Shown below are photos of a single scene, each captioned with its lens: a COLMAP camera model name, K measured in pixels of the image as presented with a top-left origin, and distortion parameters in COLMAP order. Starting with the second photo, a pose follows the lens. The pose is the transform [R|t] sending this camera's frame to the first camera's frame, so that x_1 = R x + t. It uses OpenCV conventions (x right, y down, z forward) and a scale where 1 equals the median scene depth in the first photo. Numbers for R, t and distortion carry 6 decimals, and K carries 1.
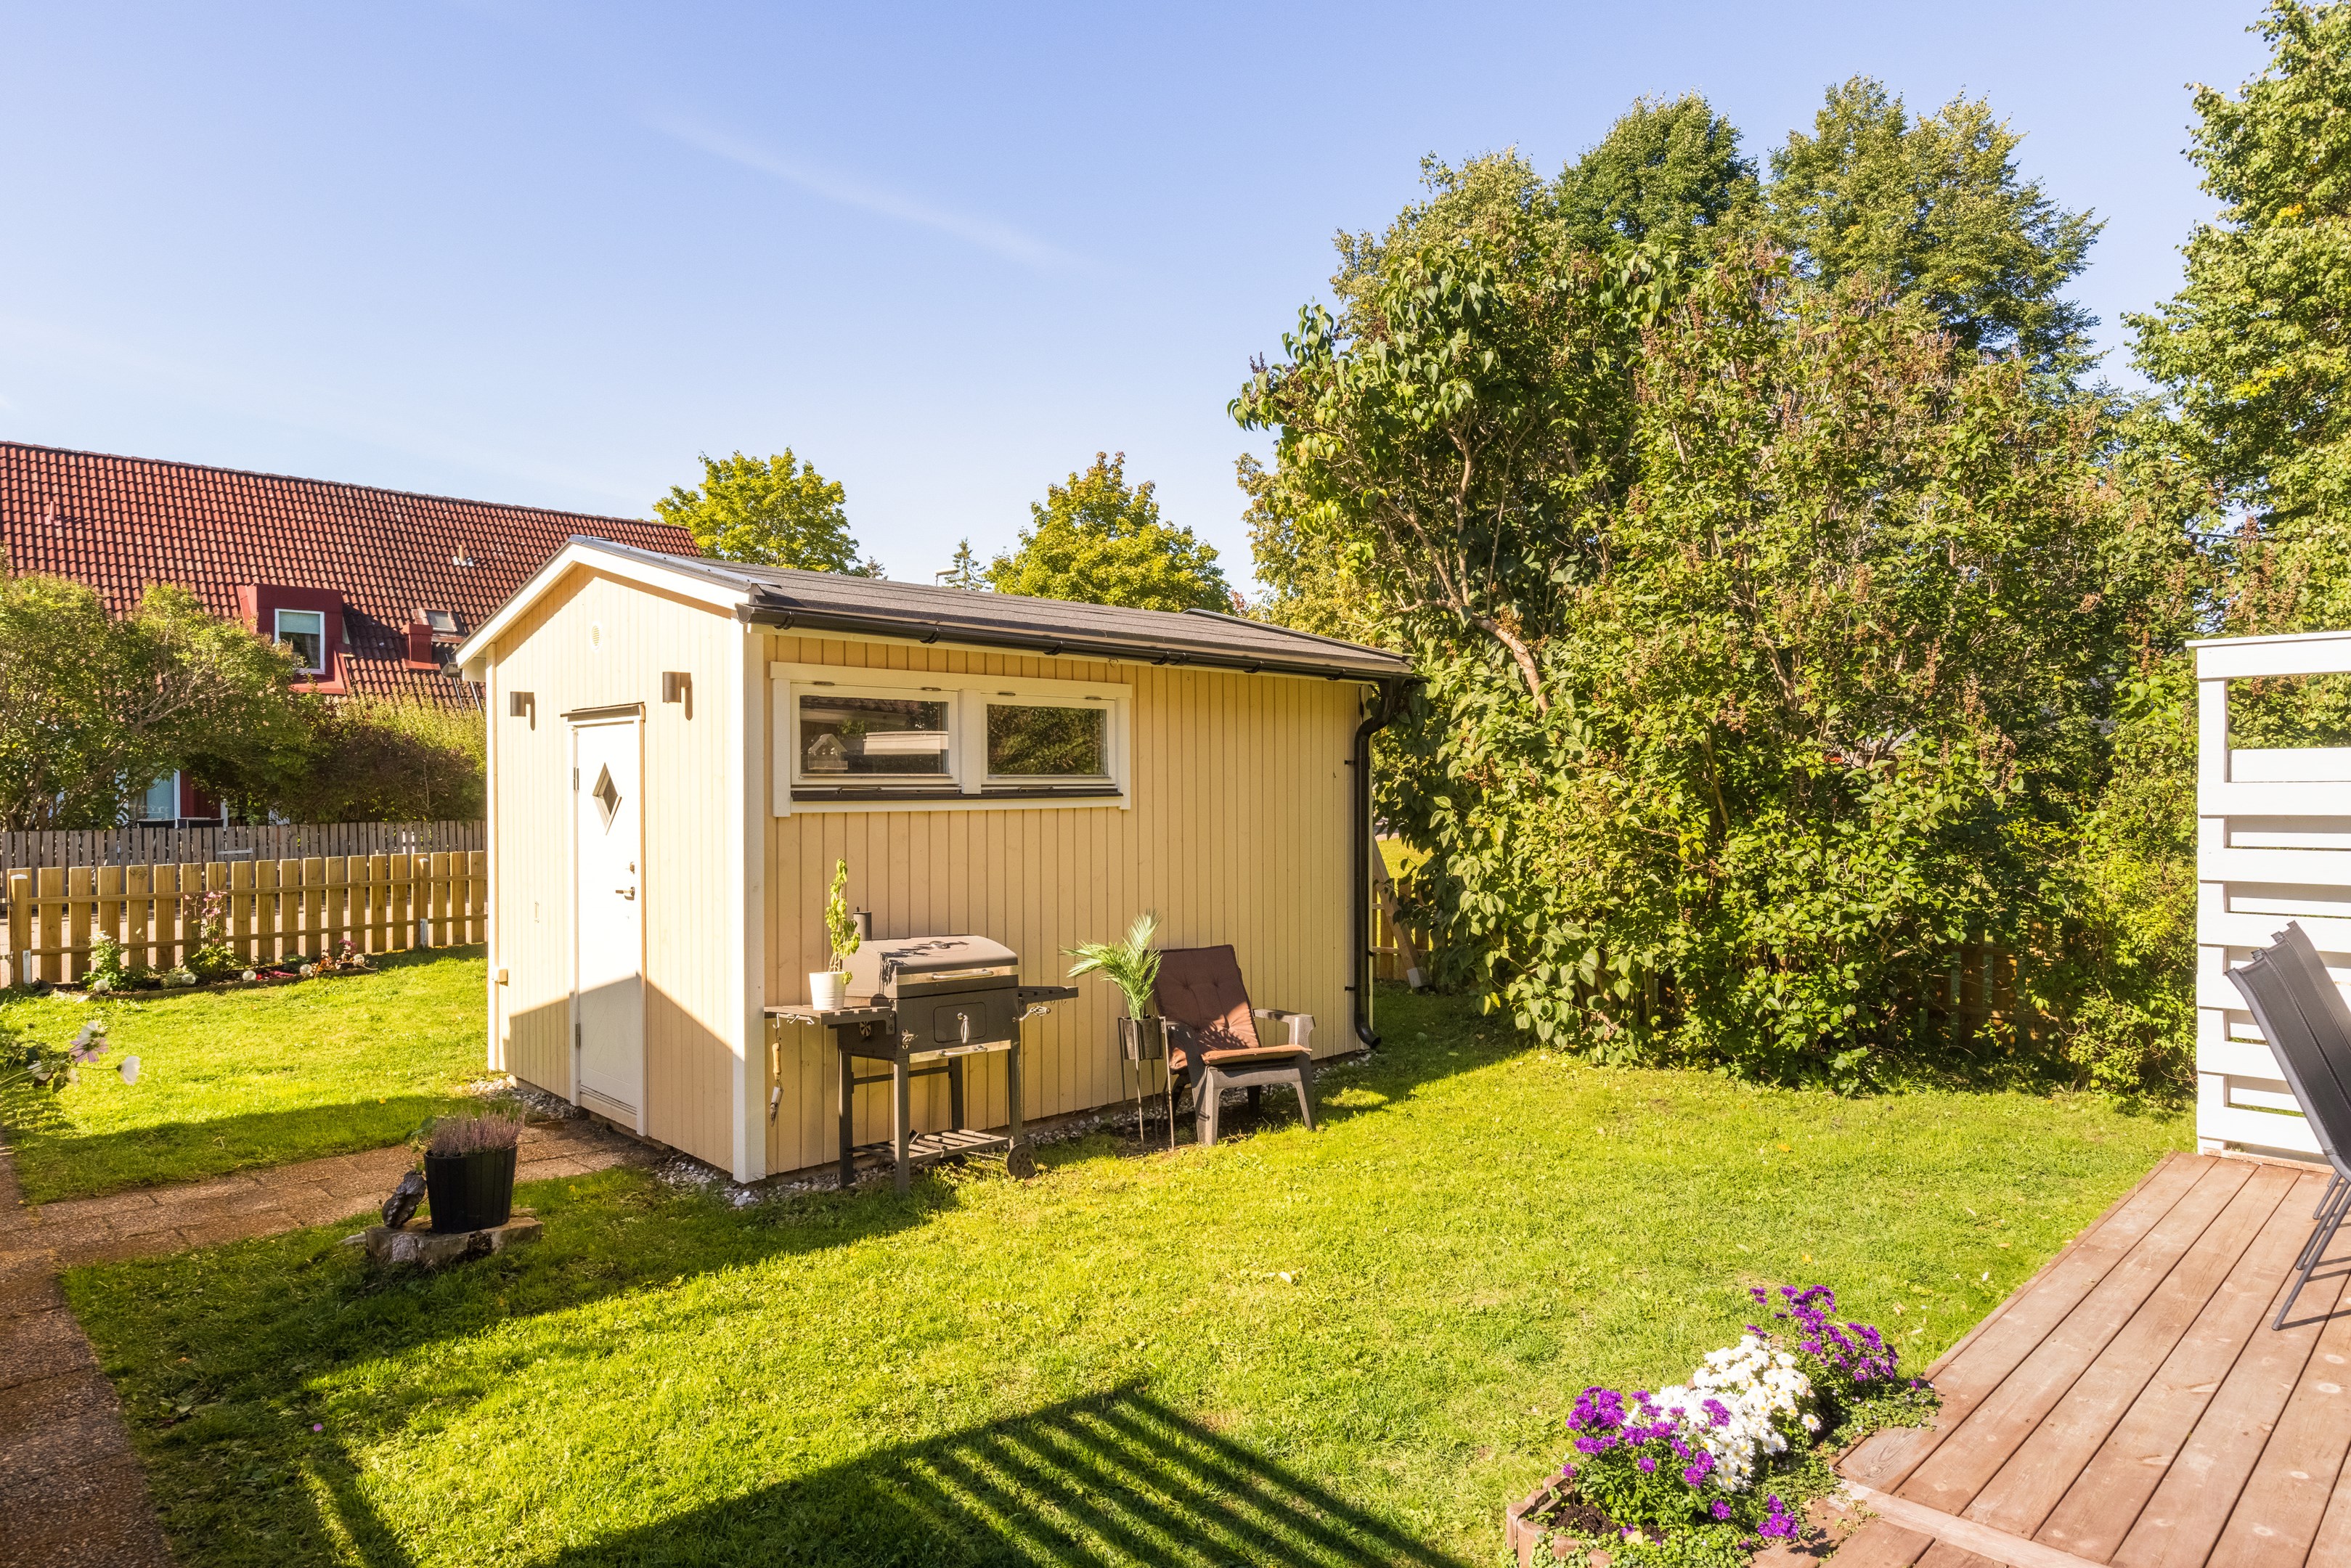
lens RADIAL K [[1335.9, 0, 1175.5], [0, 1335.9, 784.0], [0, 0, 1]] dist [0.003437, 0.001685]
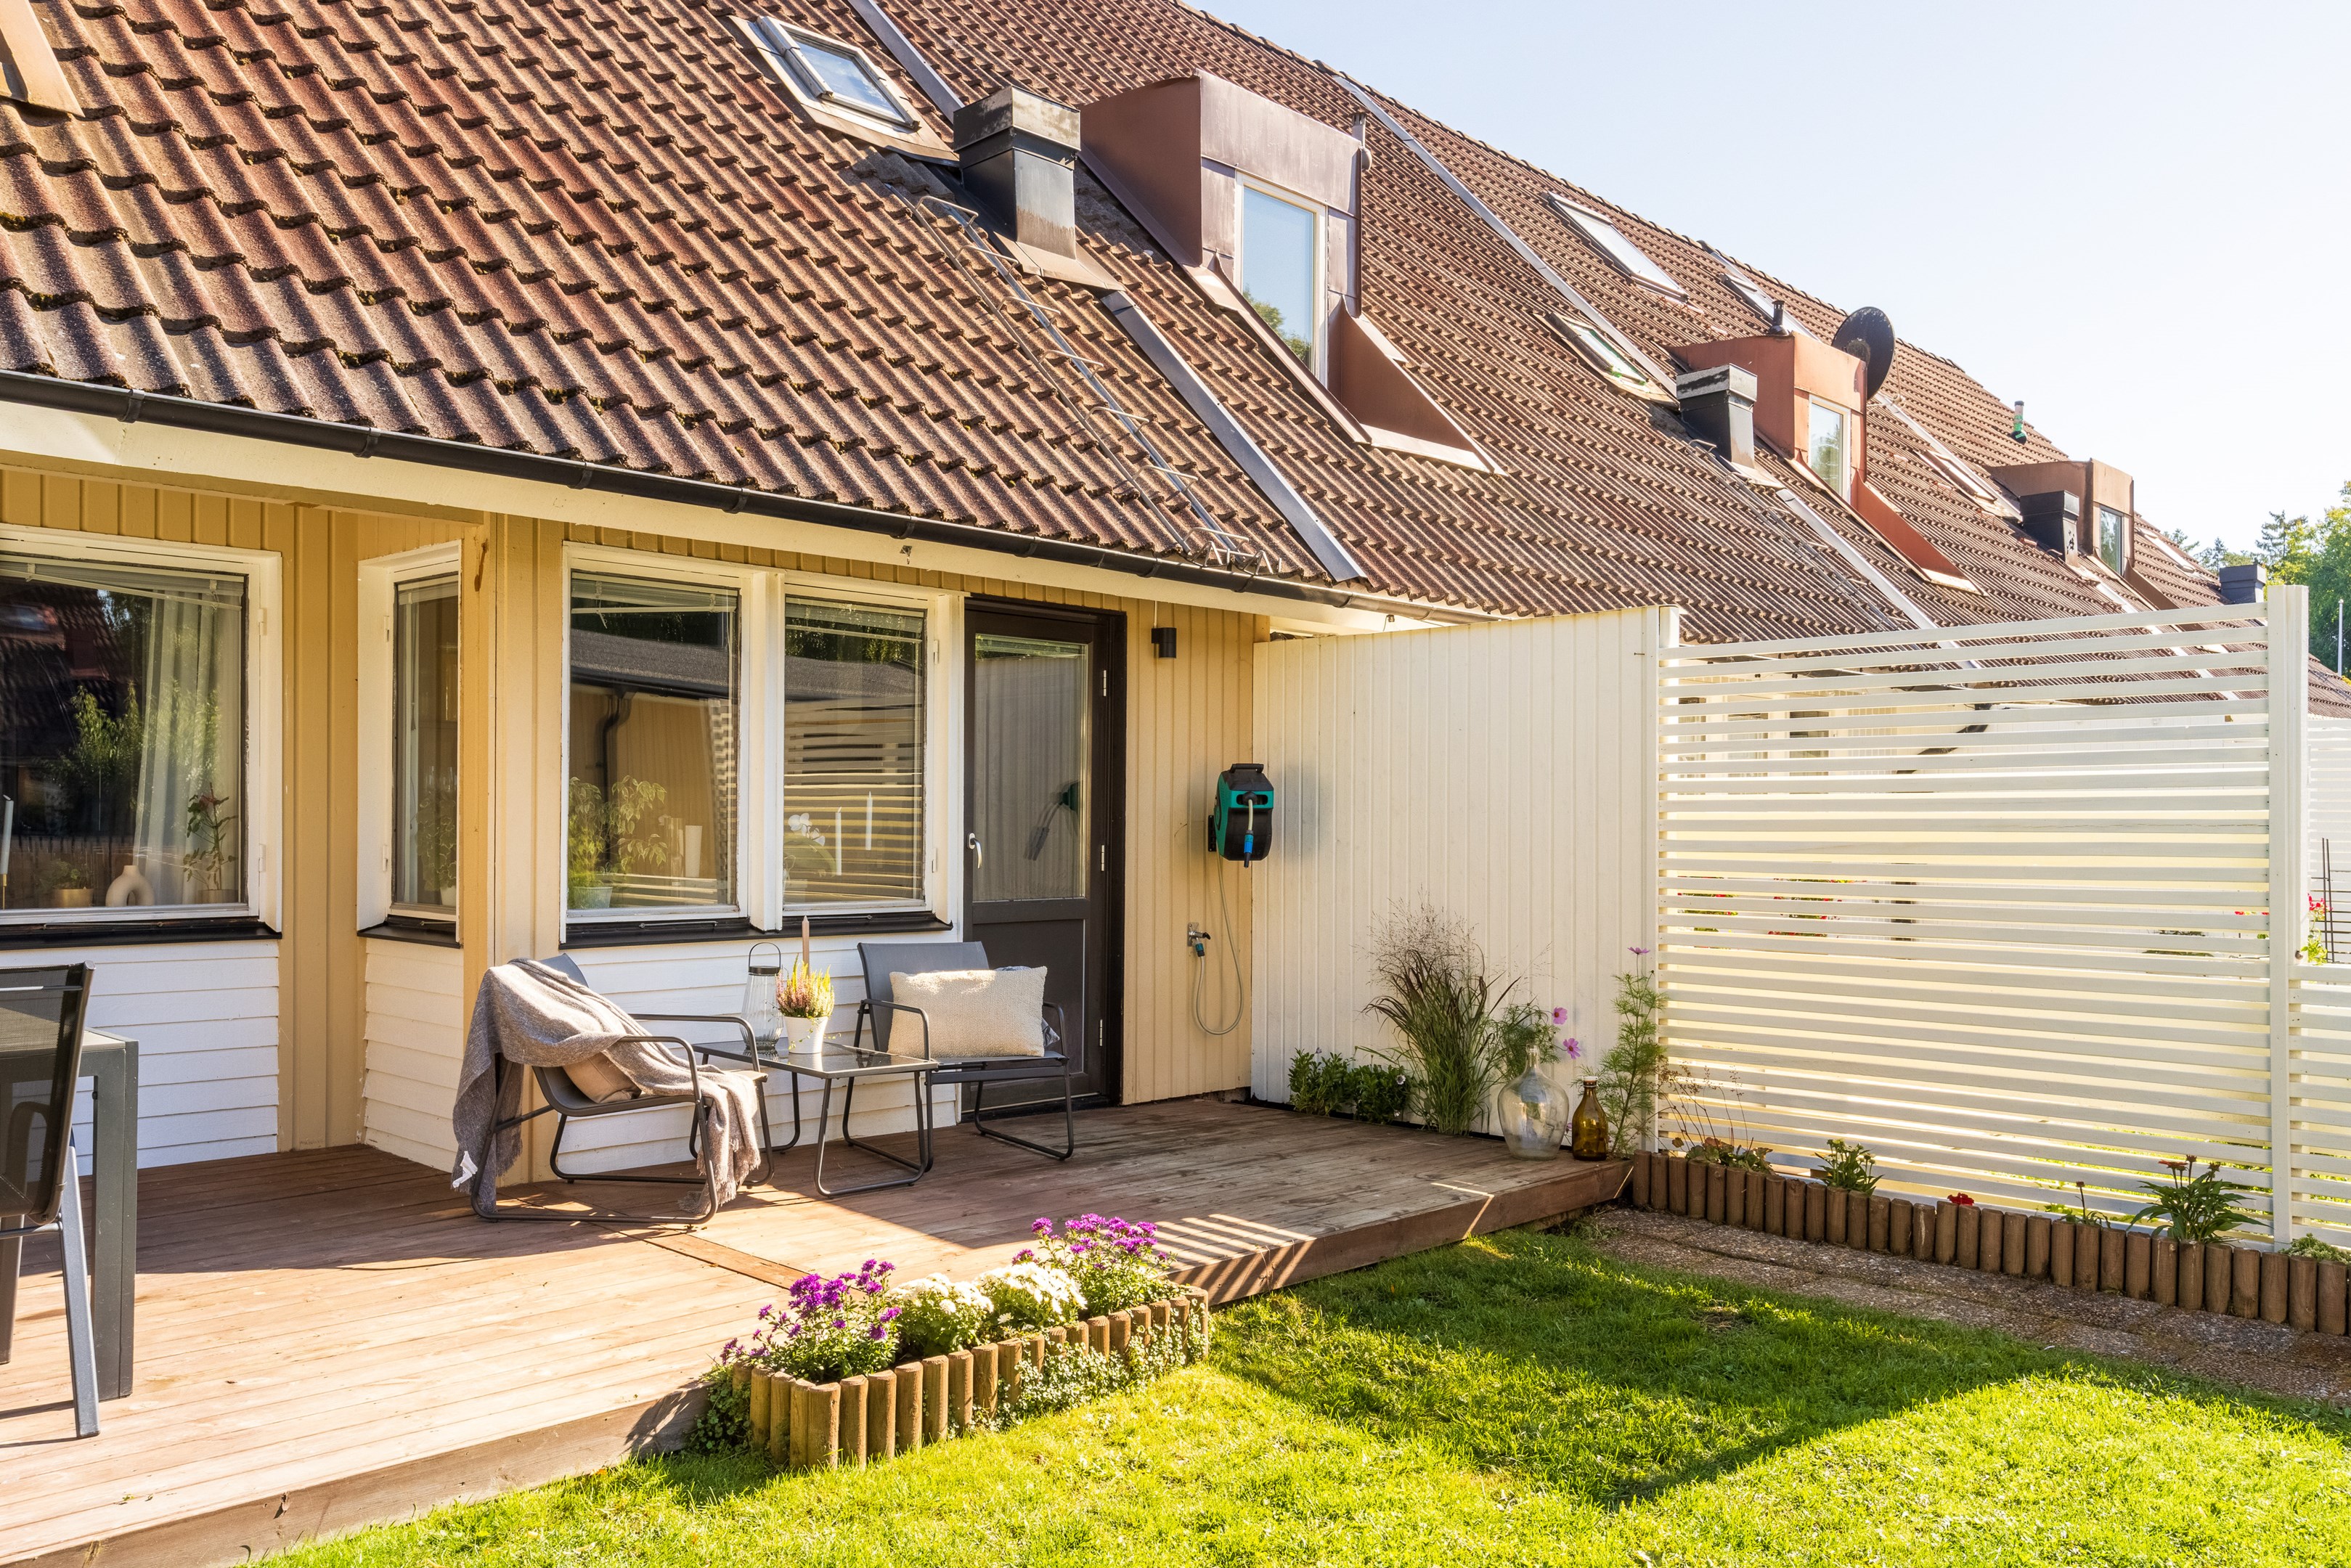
lens RADIAL K [[1870.6, 0, 1175.5], [0, 1870.6, 784.0], [0, 0, 1]] dist [0.009394, 0.003816]
pose [[-0.998796, -0.009218, -0.048173, 0.137987], [-0.007971, 0.999630, -0.026018, 0.031328], [0.048395, -0.025603, -0.998500, 1.084777]]
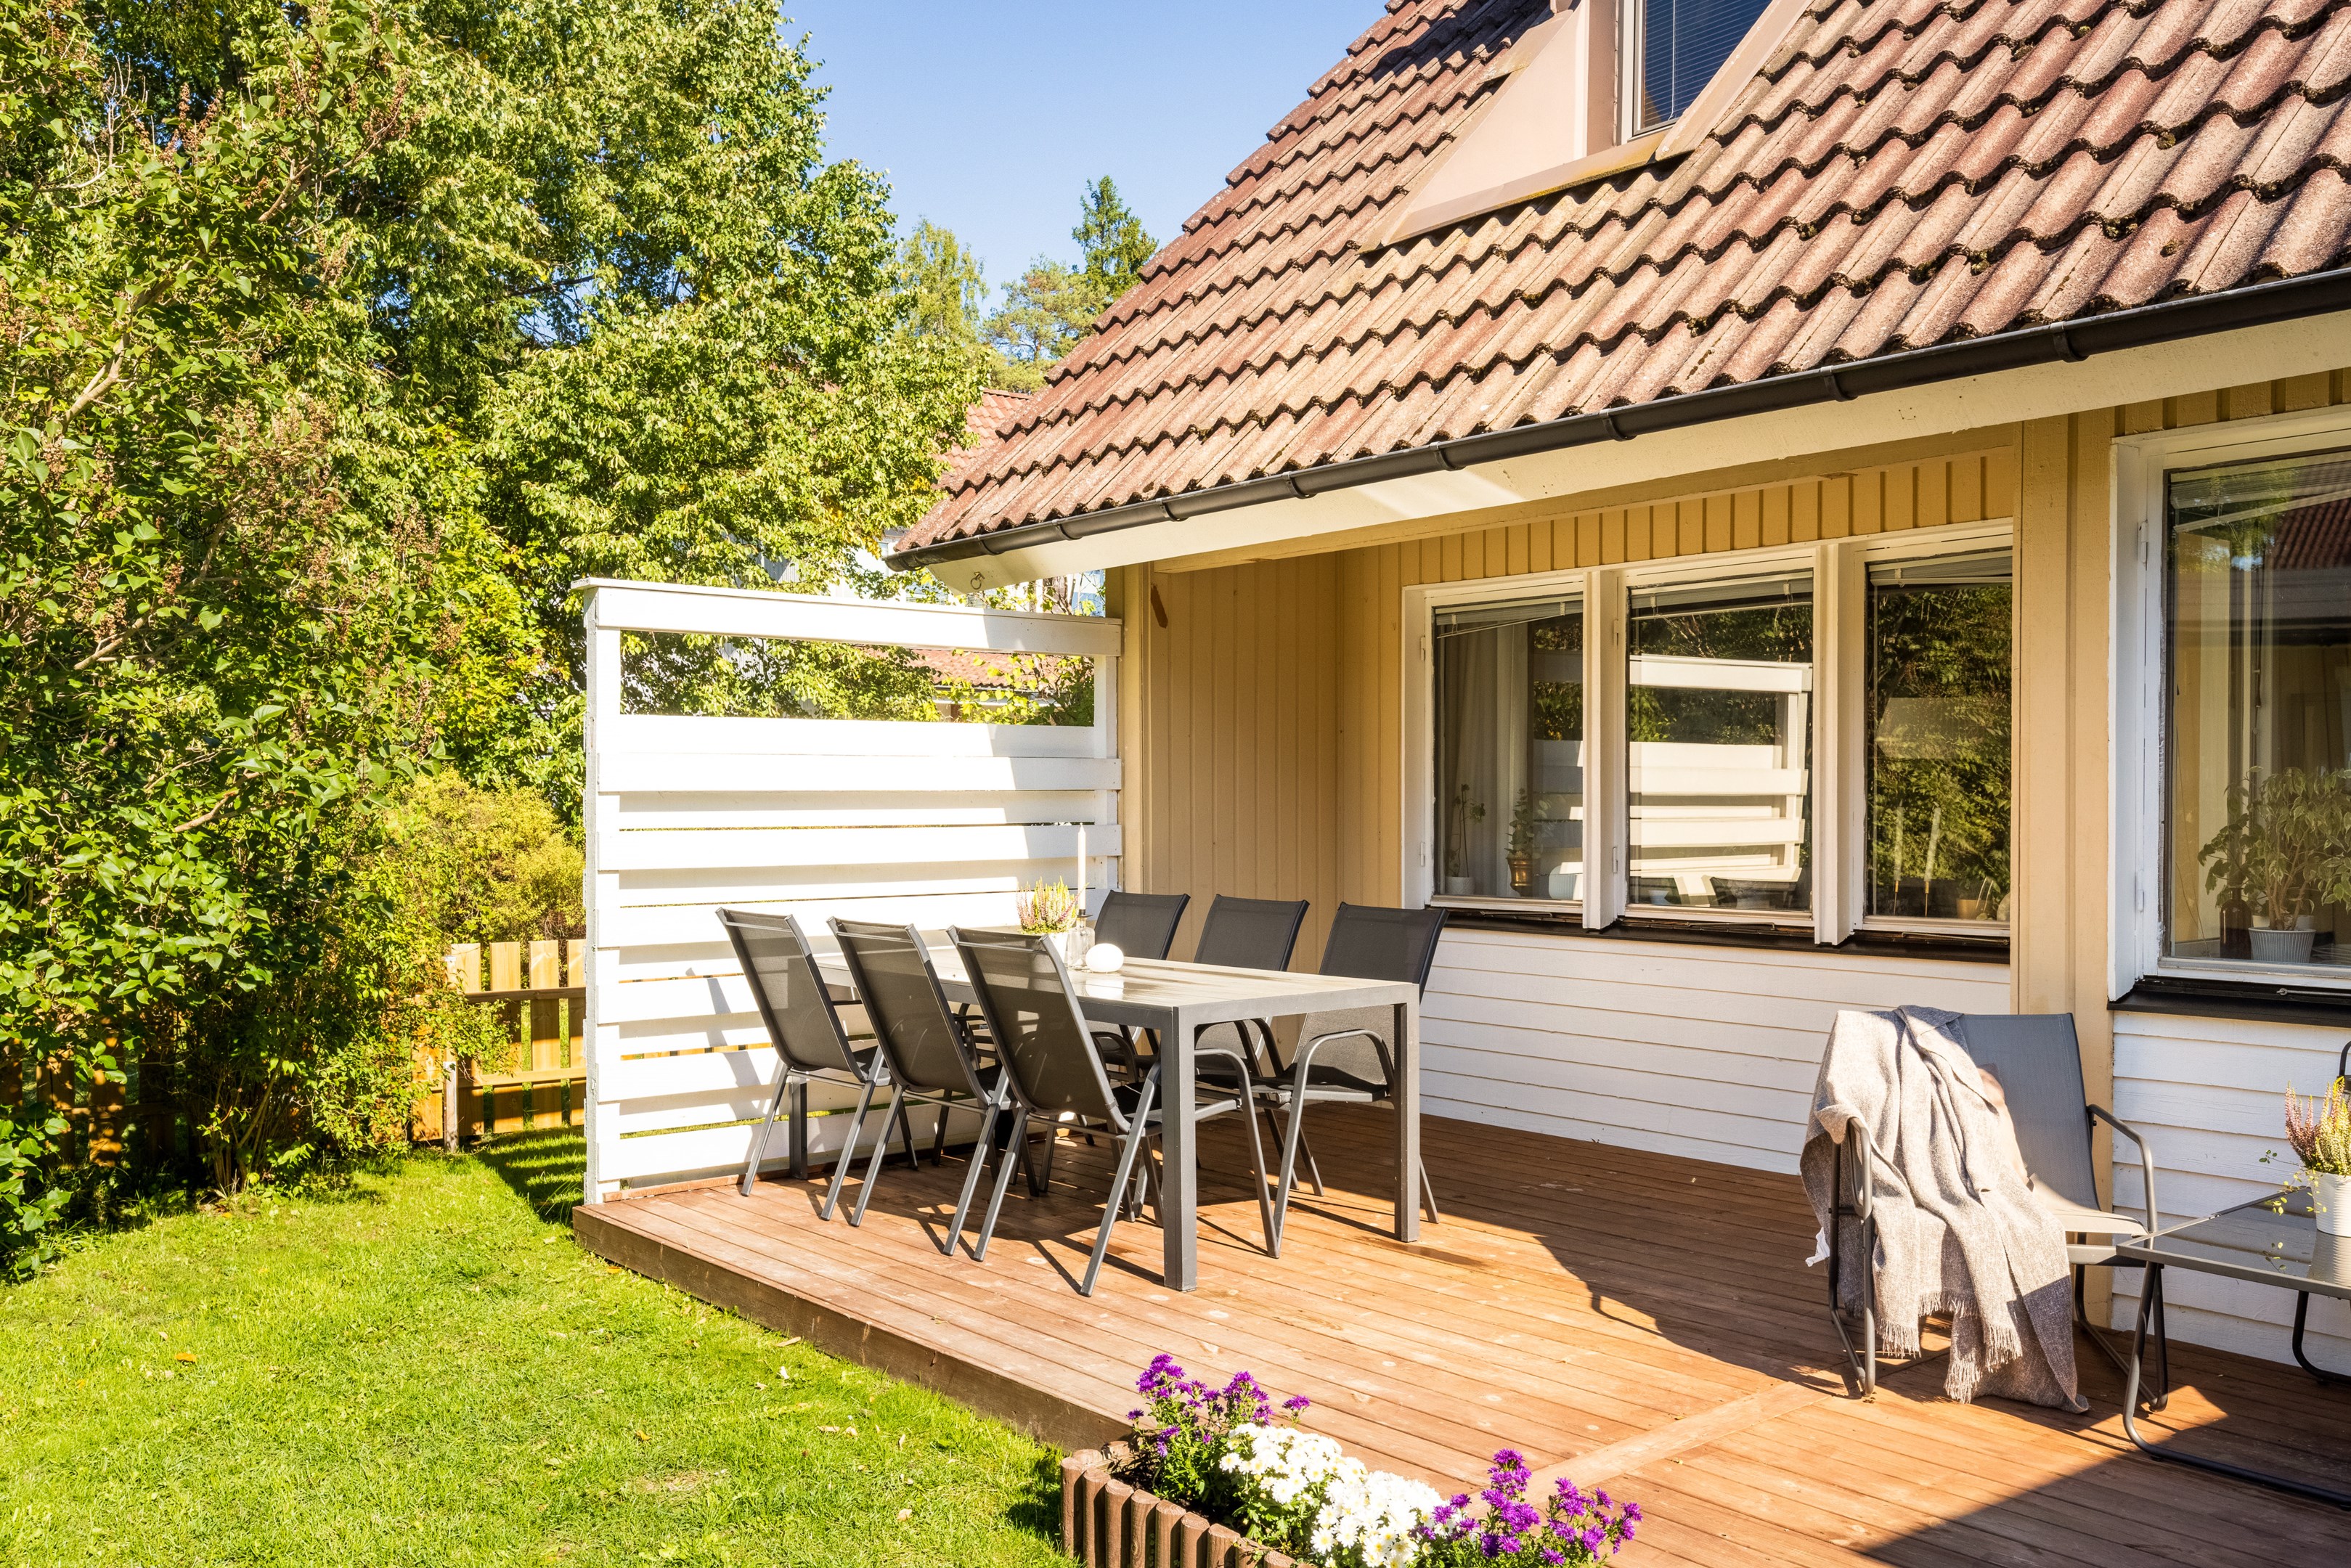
lens RADIAL K [[1972.7, 0, 1173.3], [0, 1972.7, 845.9], [0, 0, 1]] dist [0.010121, 0.005807]
pose [[0.071708, -0.021004, 0.997204, -0.320857], [-0.007377, 0.999740, 0.021588, 0.021247], [-0.997398, -0.008904, 0.071534, 0.430907]]
